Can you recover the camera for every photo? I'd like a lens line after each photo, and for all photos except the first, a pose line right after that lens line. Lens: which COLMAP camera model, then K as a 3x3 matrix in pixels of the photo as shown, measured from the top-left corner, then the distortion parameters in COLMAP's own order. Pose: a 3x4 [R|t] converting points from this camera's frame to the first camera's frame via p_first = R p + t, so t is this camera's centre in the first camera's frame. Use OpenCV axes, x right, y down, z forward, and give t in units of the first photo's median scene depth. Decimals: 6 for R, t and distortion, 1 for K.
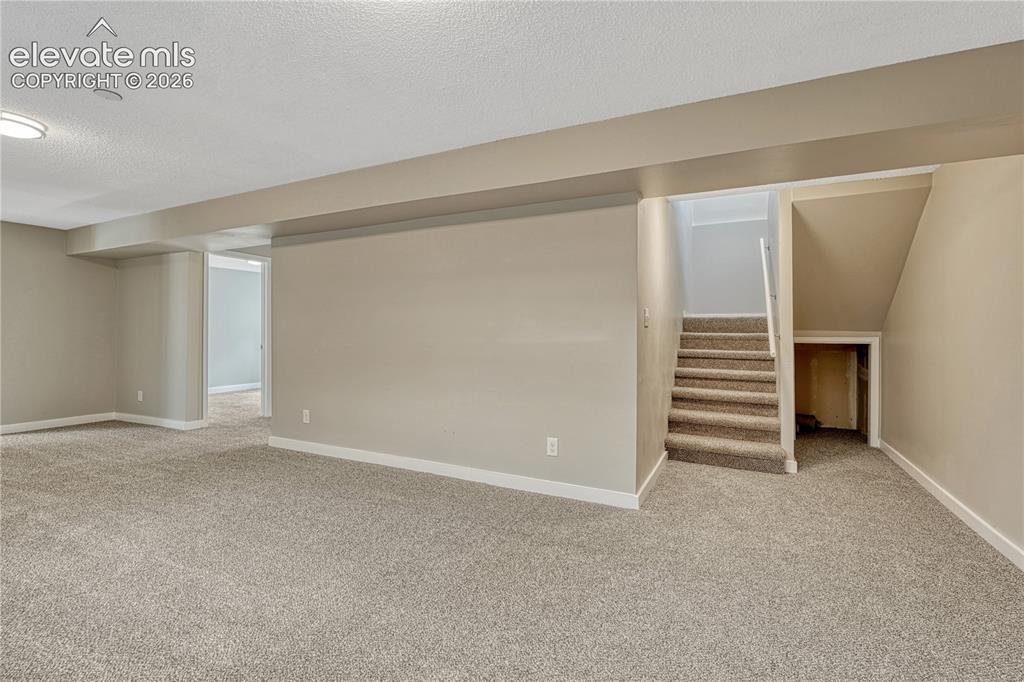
lens RADIAL K [[463.6, 0, 501.8], [0, 463.6, 316.8], [0, 0, 1]] dist [-0.002182, -0.000335]
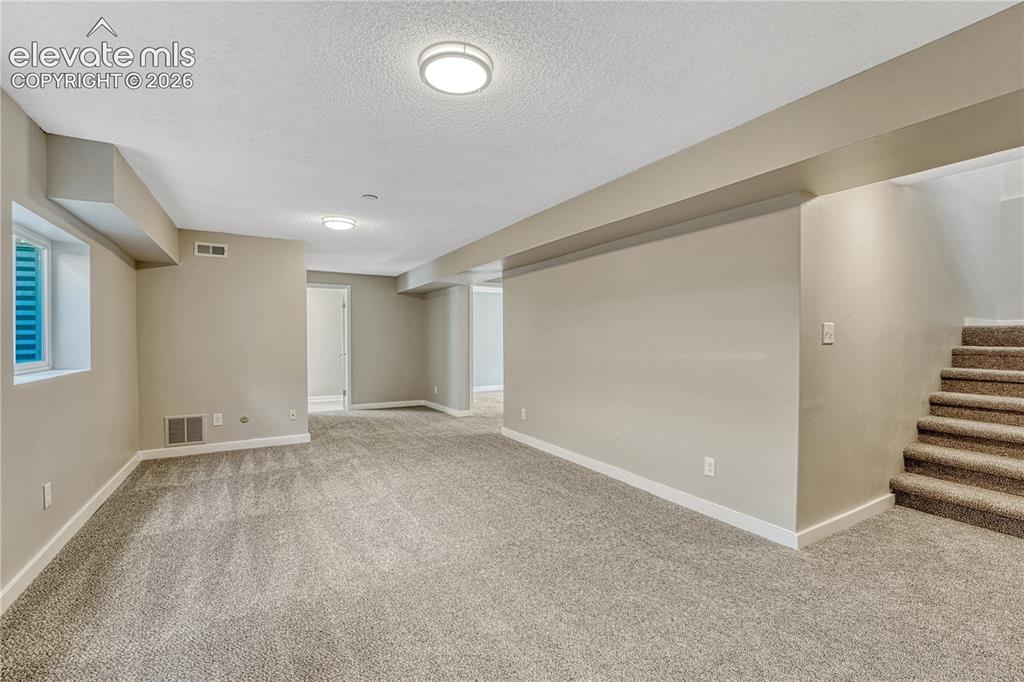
lens RADIAL K [[434.0, 0, 511.6], [0, 434.0, 330.5], [0, 0, 1]] dist [-0.010491, -0.000290]
pose [[0.845991, -0.016889, -0.532930, 0.199854], [0.022808, 0.999730, 0.004524, -0.017266], [0.532710, -0.015982, 0.846147, 0.005471]]
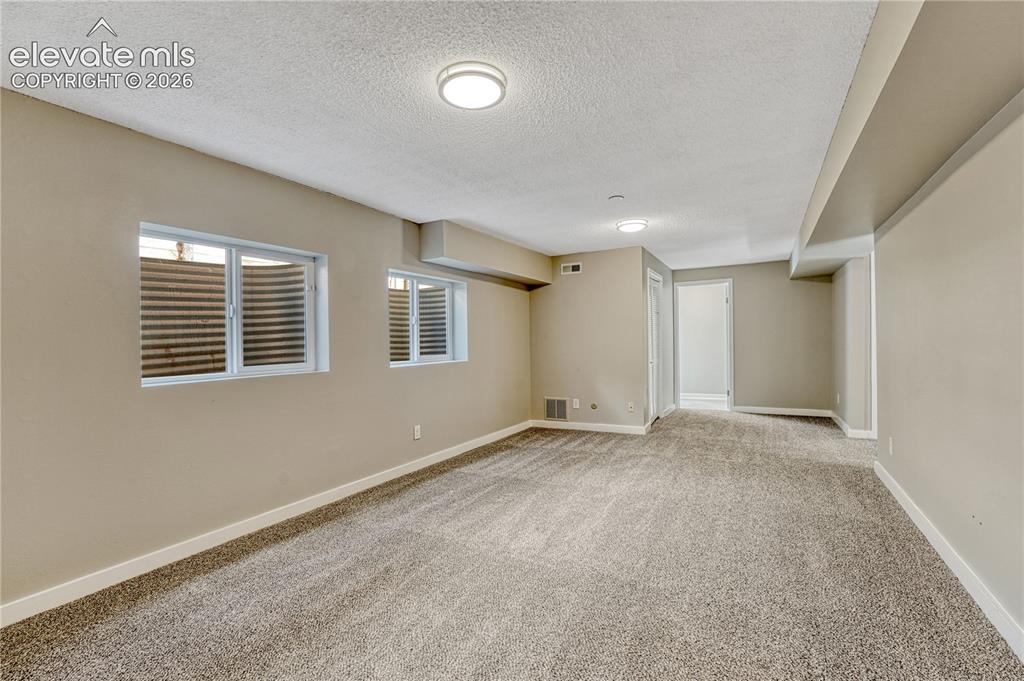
lens RADIAL K [[434.0, 0, 511.6], [0, 434.0, 330.0], [0, 0, 1]] dist [-0.010491, -0.000290]
pose [[-0.002854, -0.031886, -0.999487, 0.379525], [0.056886, 0.997868, -0.031997, -0.001852], [0.998377, -0.056948, -0.001034, 0.384587]]
